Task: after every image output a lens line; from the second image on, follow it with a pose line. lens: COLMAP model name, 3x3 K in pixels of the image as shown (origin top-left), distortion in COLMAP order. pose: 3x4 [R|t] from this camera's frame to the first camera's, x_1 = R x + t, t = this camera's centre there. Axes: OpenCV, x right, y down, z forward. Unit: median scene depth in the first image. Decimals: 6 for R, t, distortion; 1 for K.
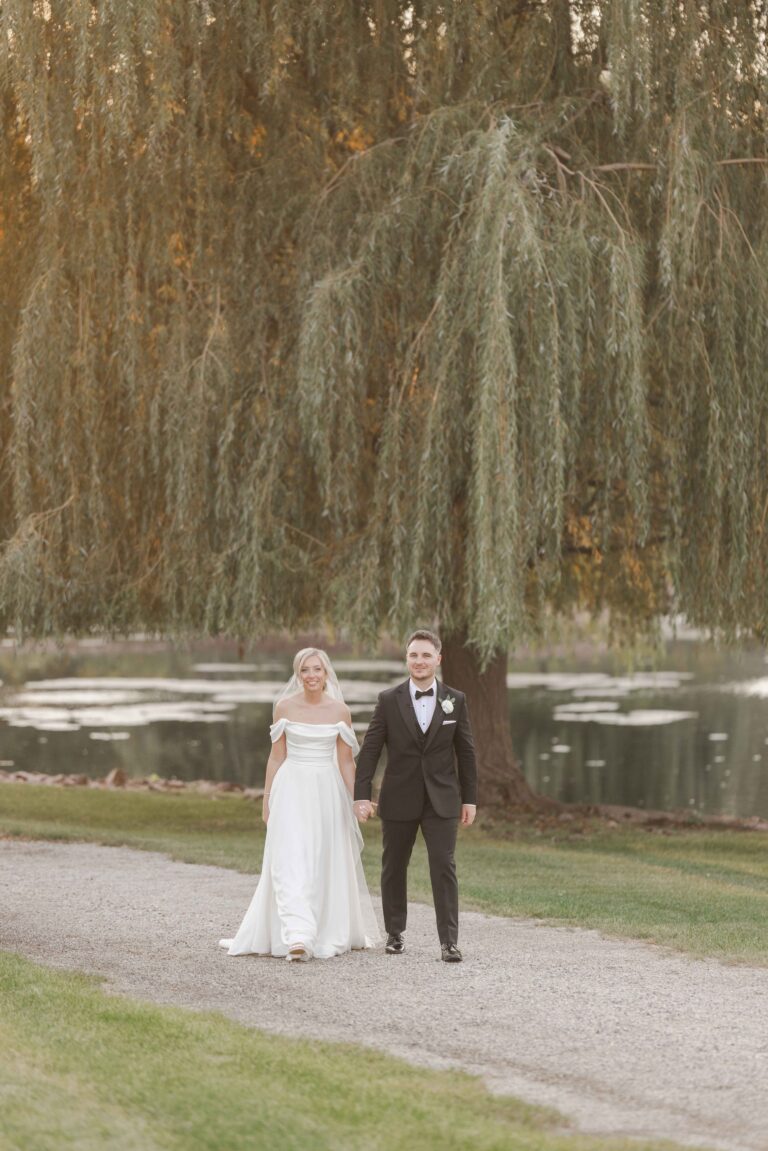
lens RADIAL K [[4244.1, 0, 385.1], [0, 4244.1, 573.7], [0, 0, 1]] dist [0.223990, -2.693361]
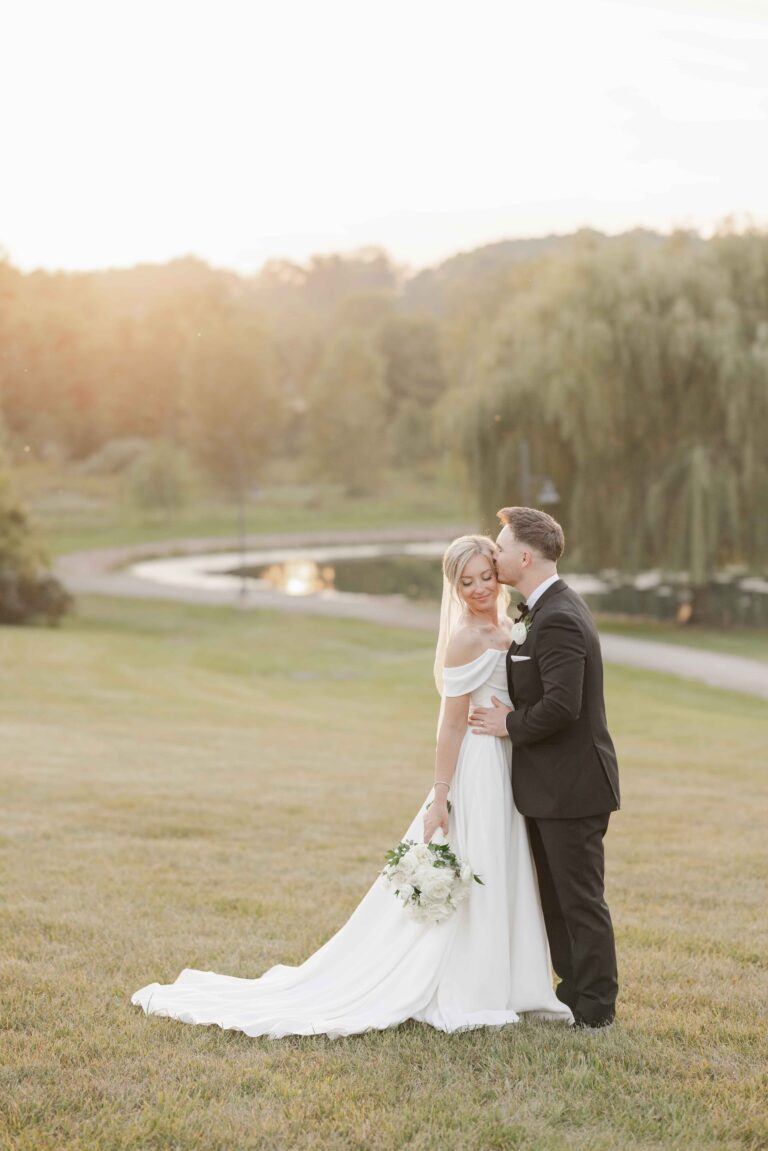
lens RADIAL K [[2826.1, 0, 387.9], [0, 2826.1, 544.8], [0, 0, 1]] dist [0.025788, -0.095614]
pose [[0.993275, -0.005702, -0.115636, 0.041492], [0.009315, 0.999484, 0.030731, -0.096943], [0.115401, -0.031602, 0.992816, -1.550866]]
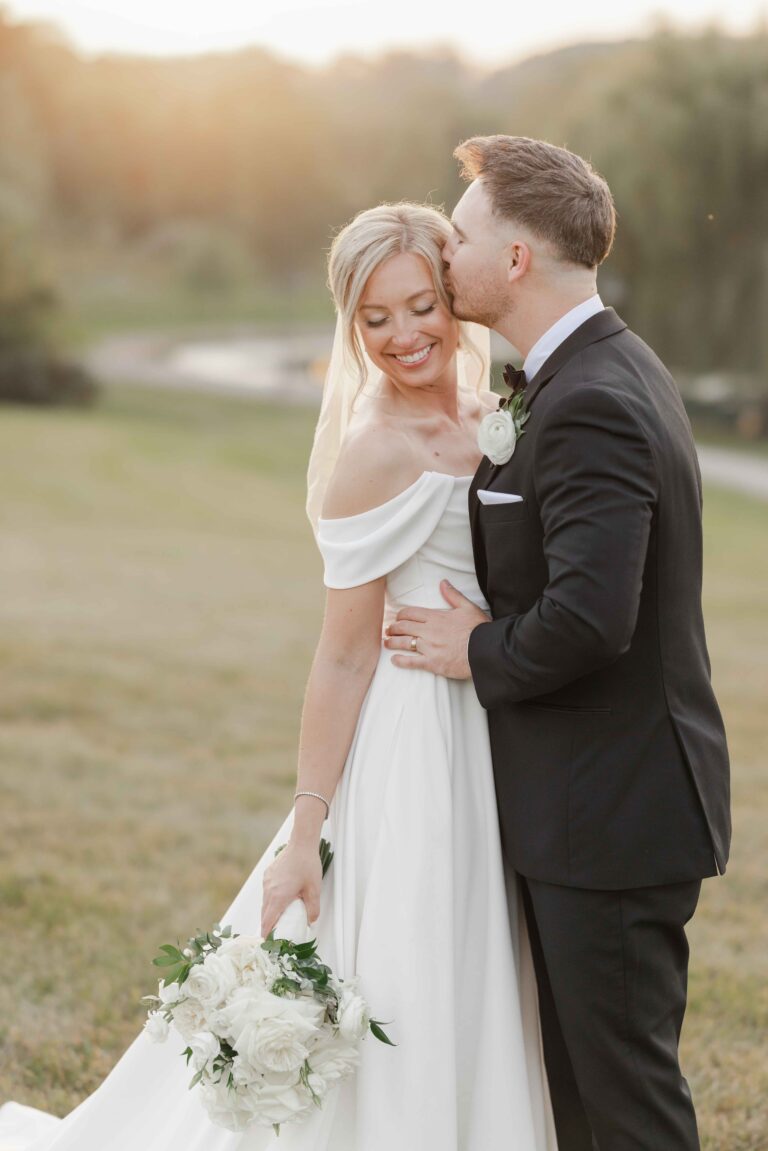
lens RADIAL K [[2768.0, 0, 383.7], [0, 2768.0, 575.5], [0, 0, 1]] dist [0.007302, 0.152222]
pose [[0.989873, 0.031633, -0.138387, 0.030581], [-0.015779, 0.993333, 0.114195, -0.083334], [0.141077, -0.110854, 0.983773, -1.328901]]
